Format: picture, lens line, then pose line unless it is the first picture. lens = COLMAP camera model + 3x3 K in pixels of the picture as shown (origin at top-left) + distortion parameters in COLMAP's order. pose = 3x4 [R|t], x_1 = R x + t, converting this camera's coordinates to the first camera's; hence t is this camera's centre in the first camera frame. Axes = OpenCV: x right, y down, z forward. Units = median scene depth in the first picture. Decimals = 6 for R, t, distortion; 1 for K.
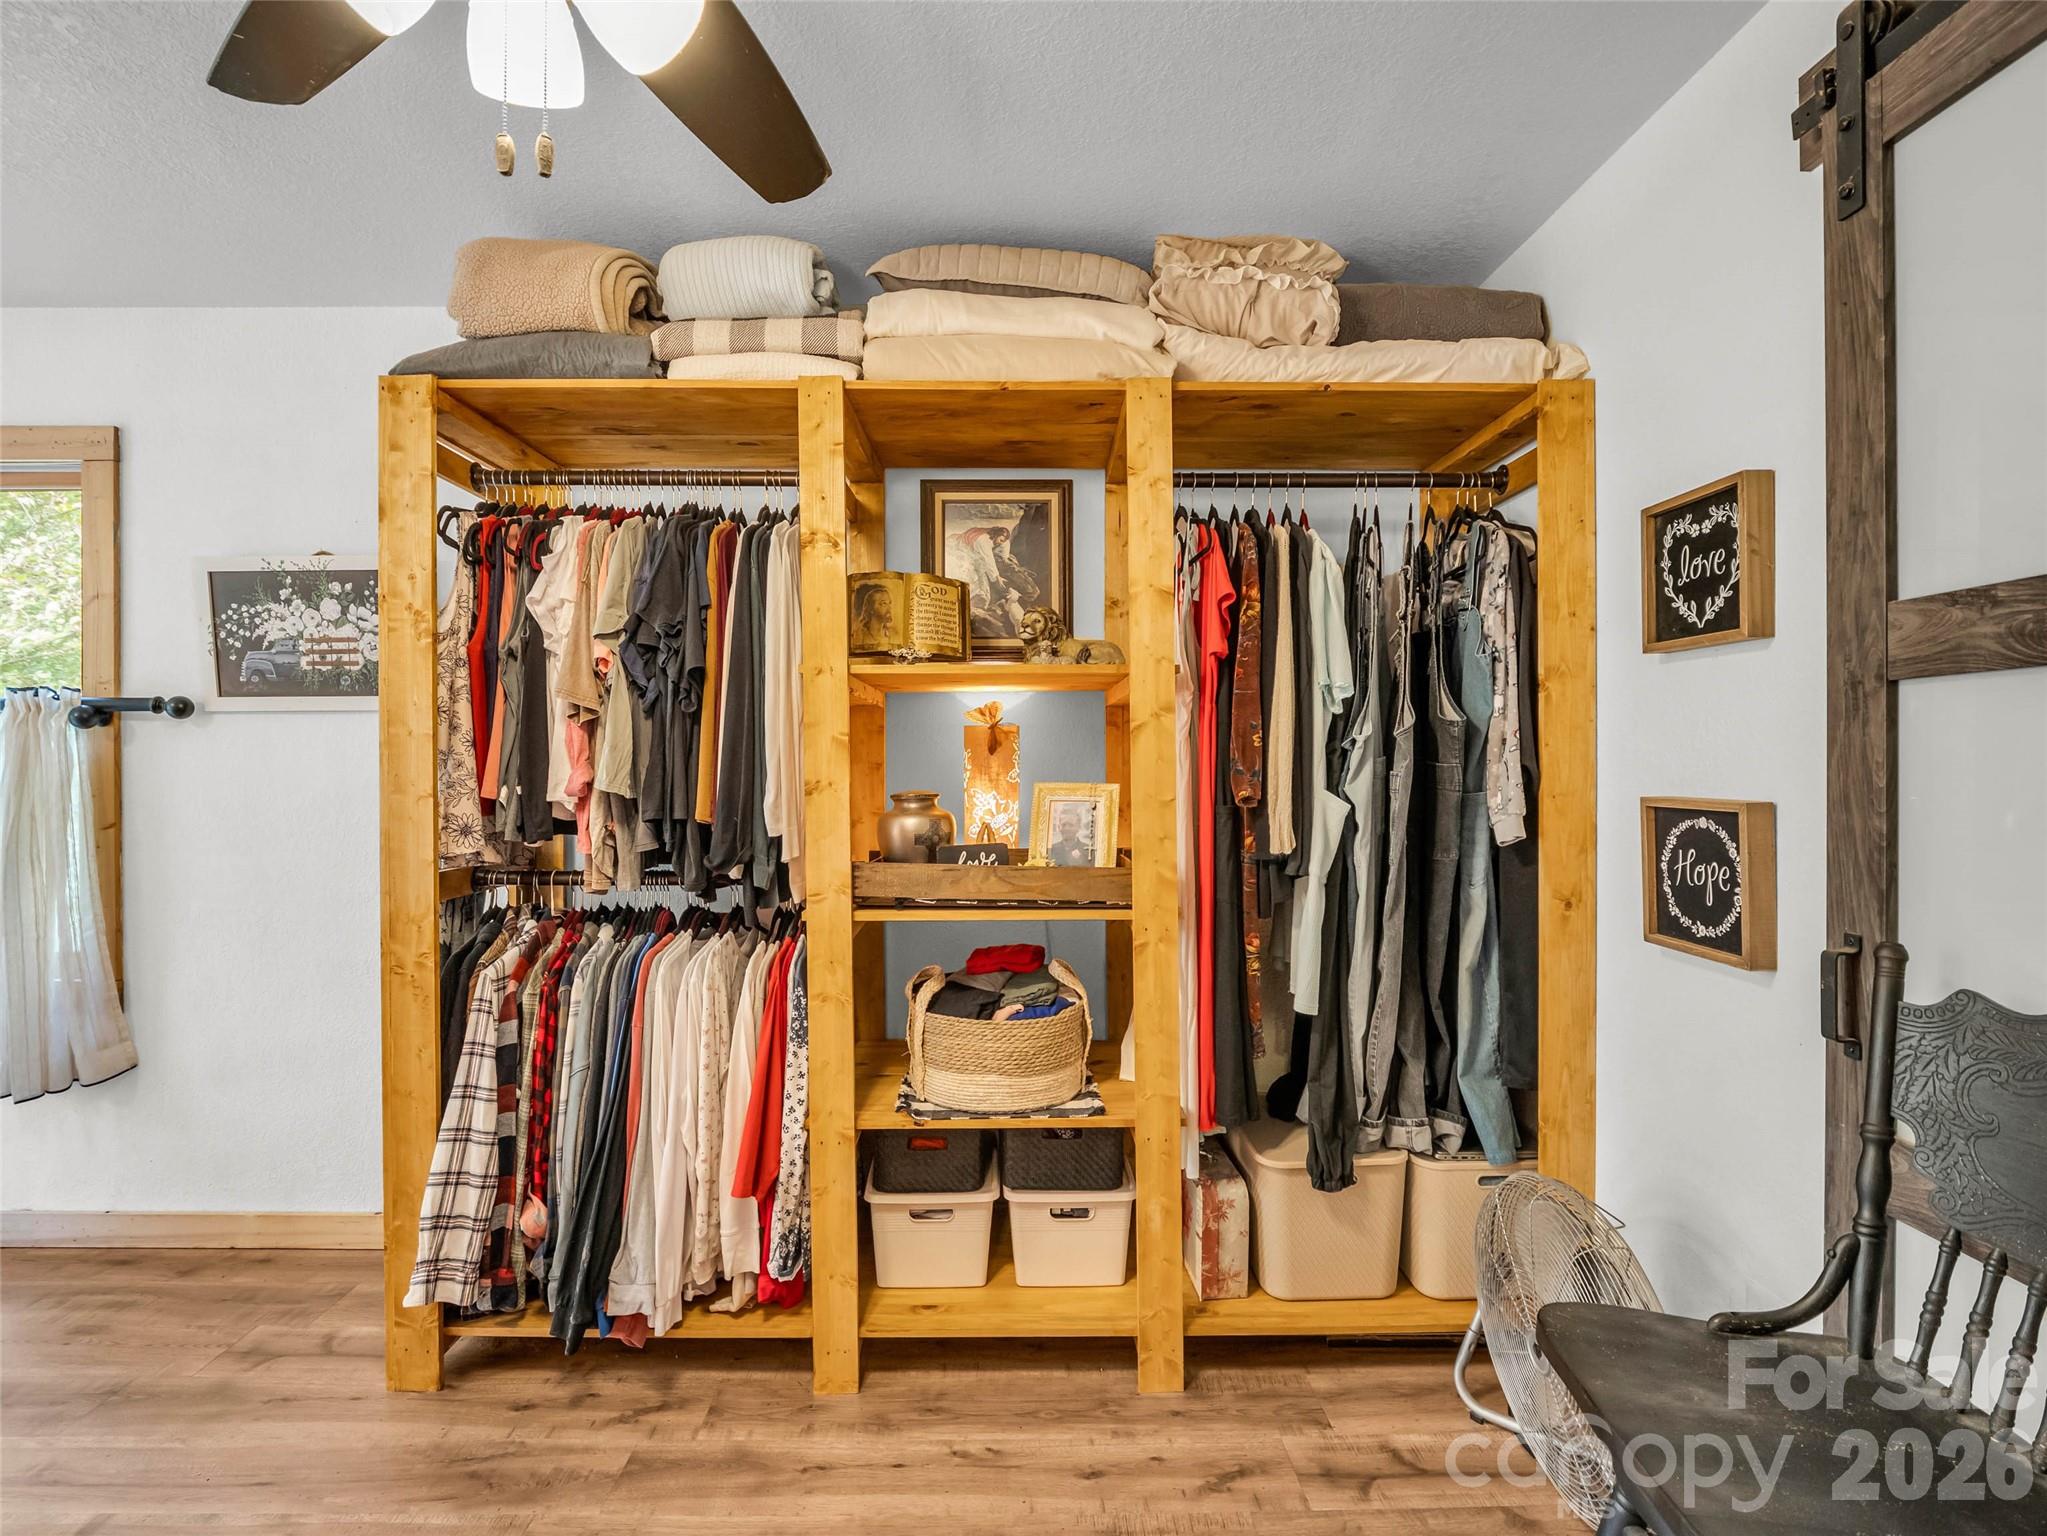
lens RADIAL K [[1138.3, 0, 1023.5], [0, 1138.3, 768.0], [0, 0, 1]] dist [-0.000537, 0.000142]
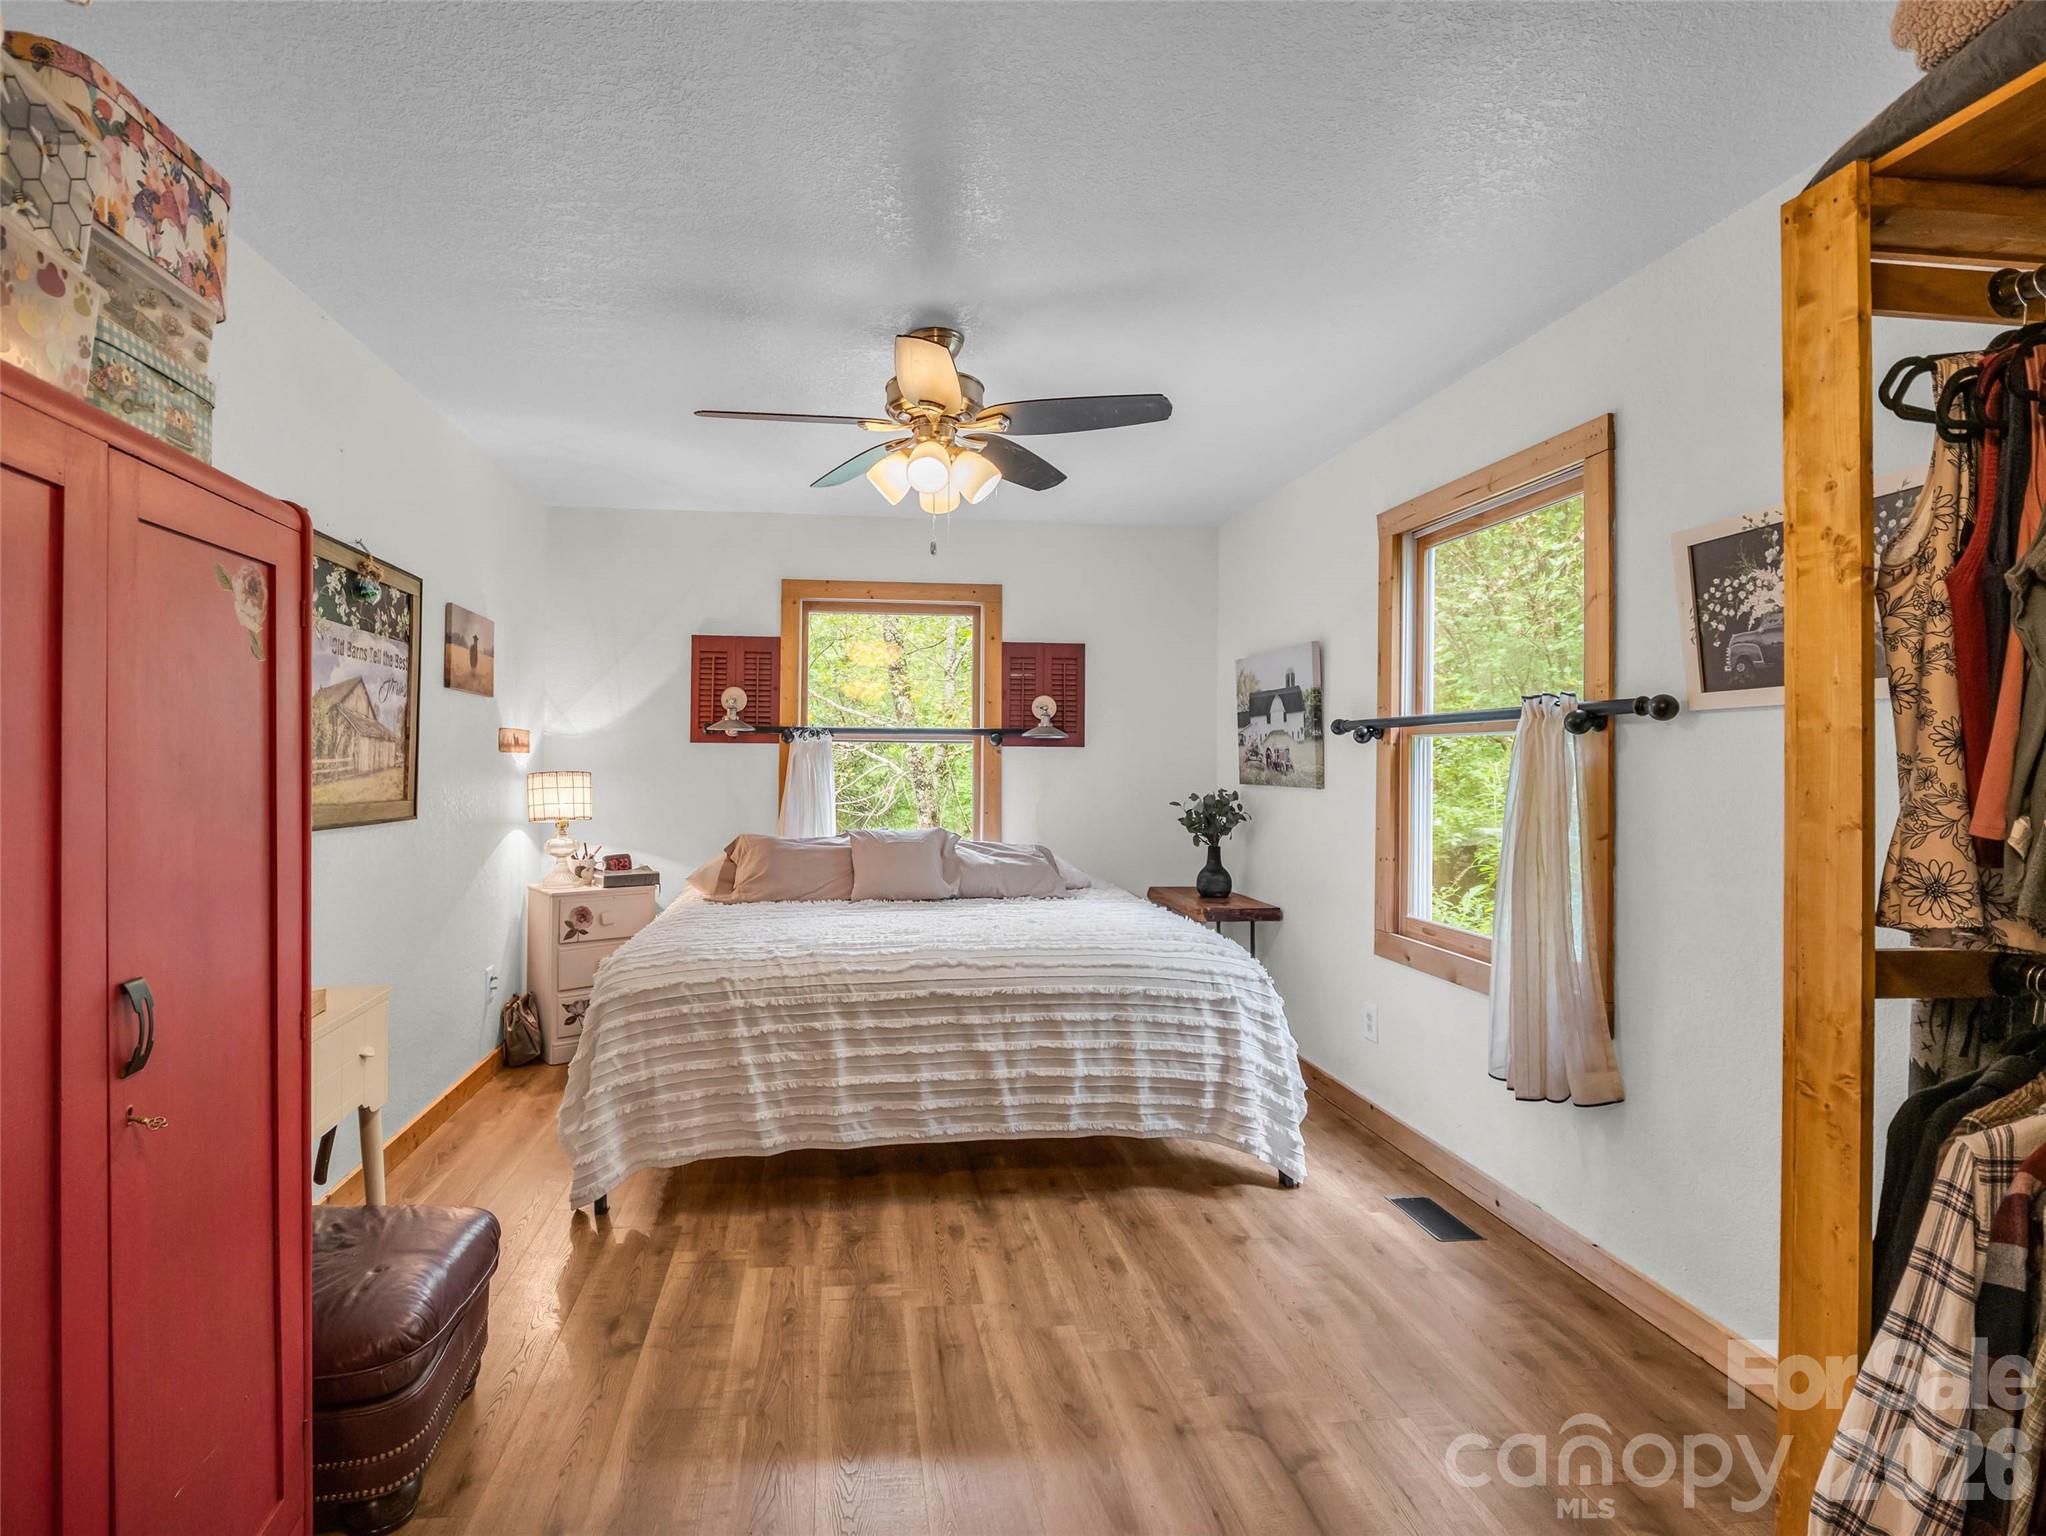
lens RADIAL K [[1039.8, 0, 782.7], [0, 1039.8, 751.5], [0, 0, 1]] dist [-0.022728, 0.002266]
pose [[0.072502, -0.008502, -0.997332, -0.006010], [-0.013473, 0.999864, -0.009503, -0.003476], [0.997277, 0.014126, 0.072378, 0.338037]]
